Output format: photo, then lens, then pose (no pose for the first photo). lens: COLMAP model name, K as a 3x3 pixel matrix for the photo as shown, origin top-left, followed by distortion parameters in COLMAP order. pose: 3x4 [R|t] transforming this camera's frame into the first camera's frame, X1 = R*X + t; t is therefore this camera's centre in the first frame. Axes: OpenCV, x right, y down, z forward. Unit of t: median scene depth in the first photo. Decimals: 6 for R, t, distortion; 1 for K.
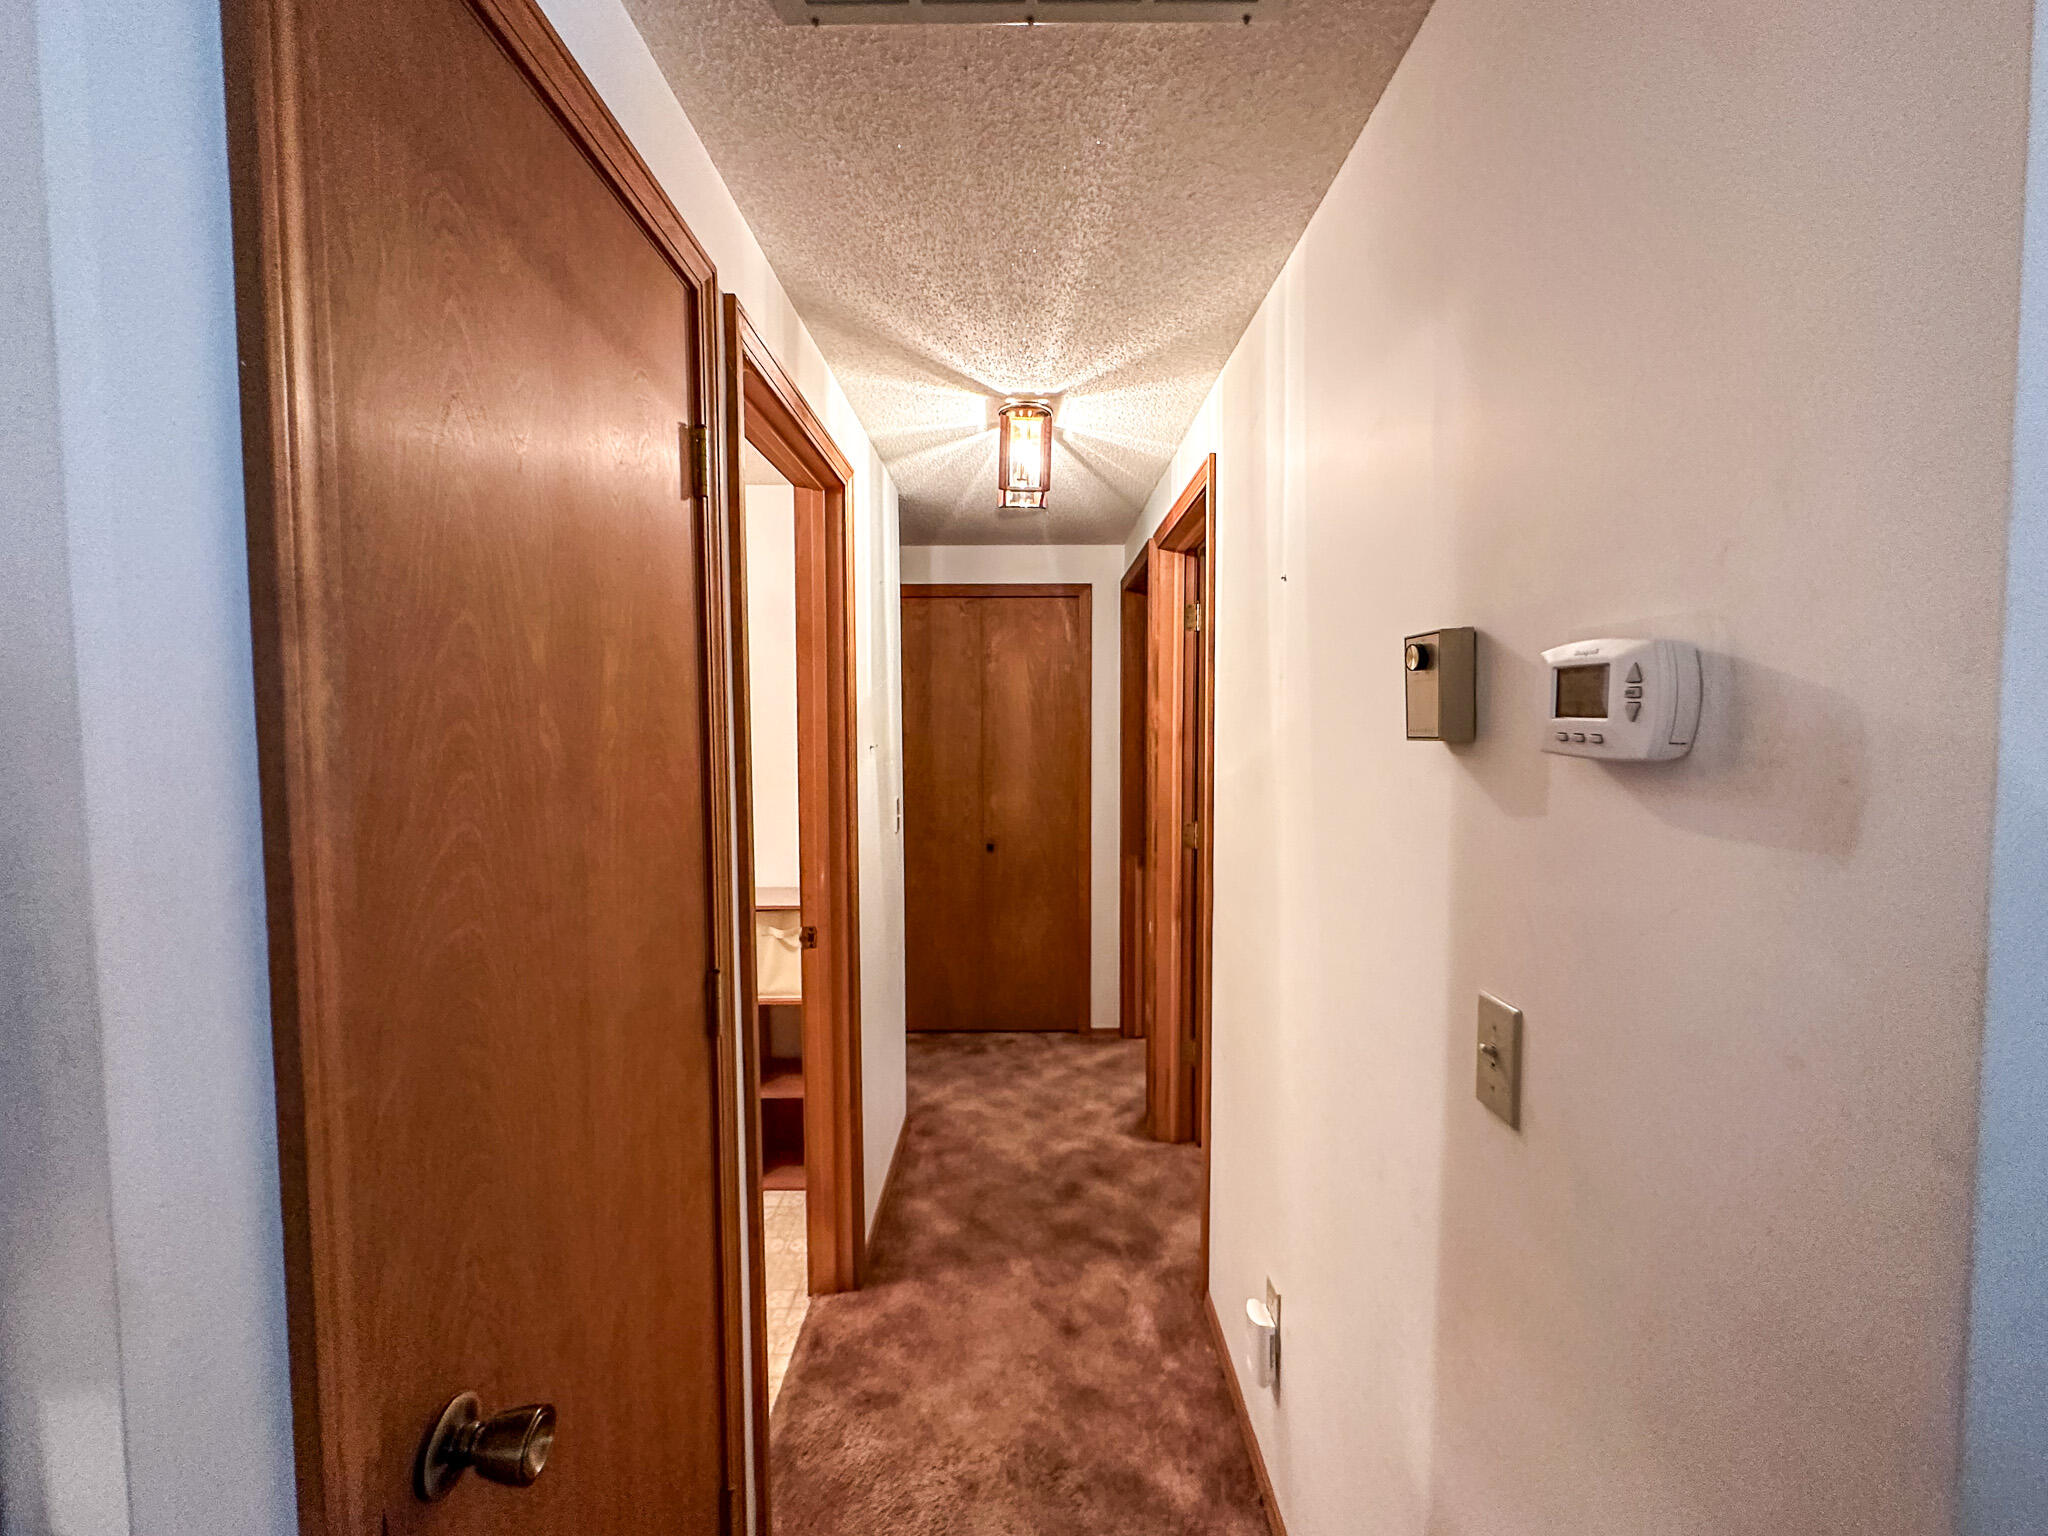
lens RADIAL K [[815.1, 0, 1022.2], [0, 815.1, 768.3], [0, 0, 1]] dist [-0.001349, -0.000284]
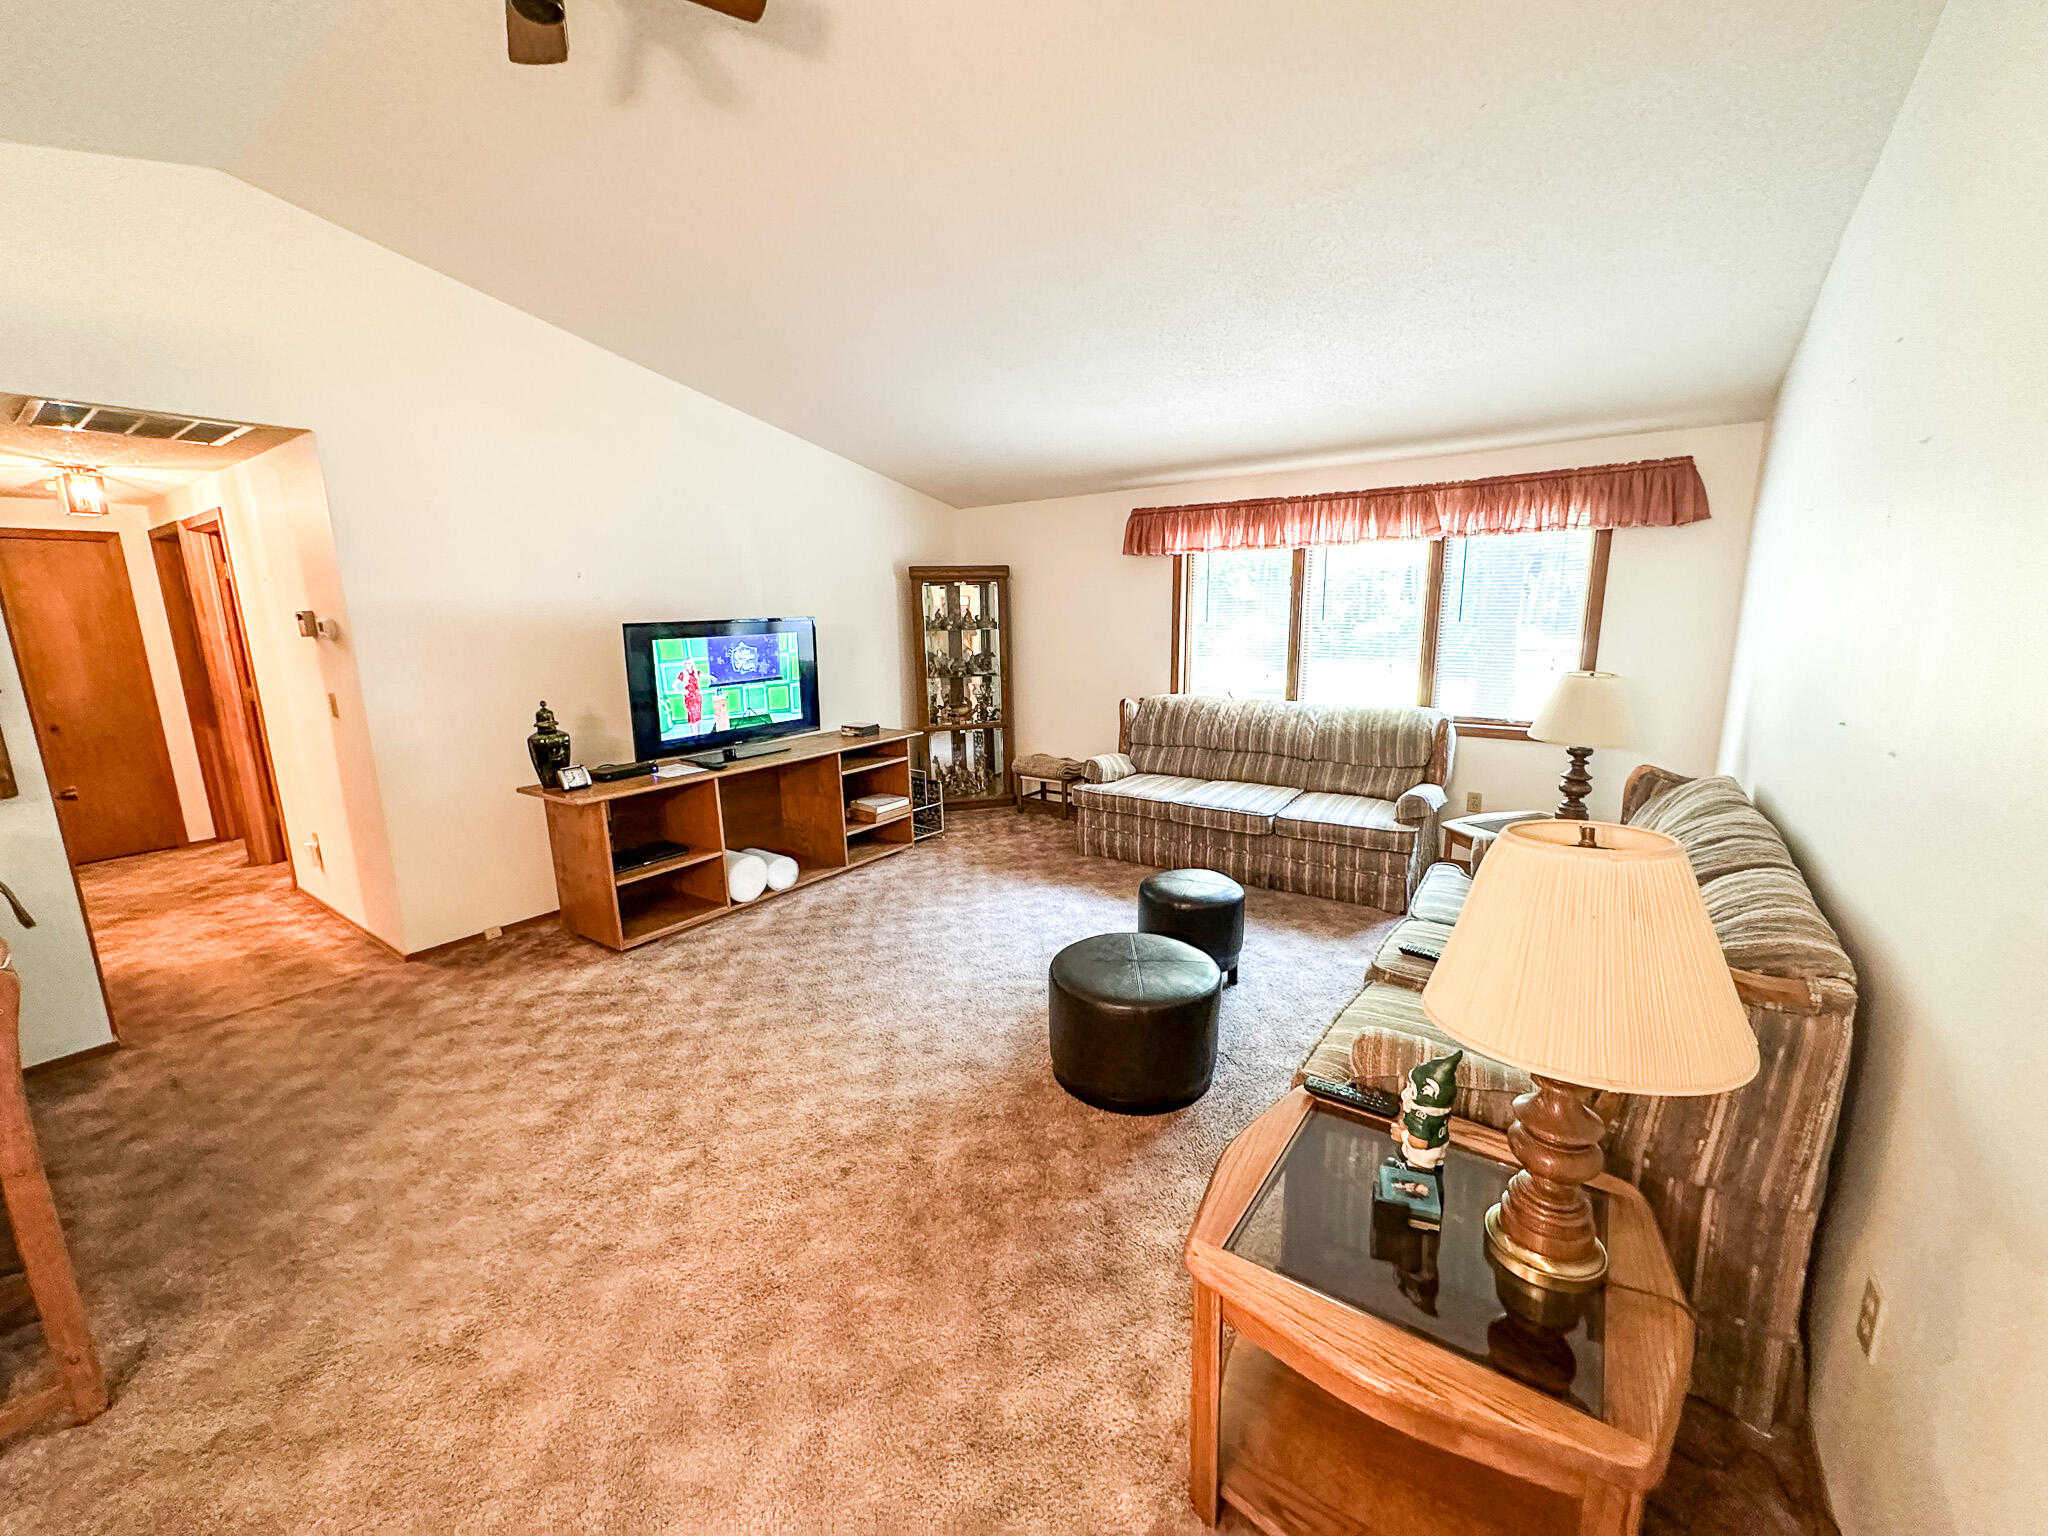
lens RADIAL K [[817.8, 0, 1027.2], [0, 817.8, 768.4], [0, 0, 1]] dist [0.000179, -0.000029]
pose [[0.576052, -0.166901, 0.800193, -0.264507], [0.062974, 0.985085, 0.160131, 0.059883], [-0.814984, -0.041853, 0.577970, -1.403185]]
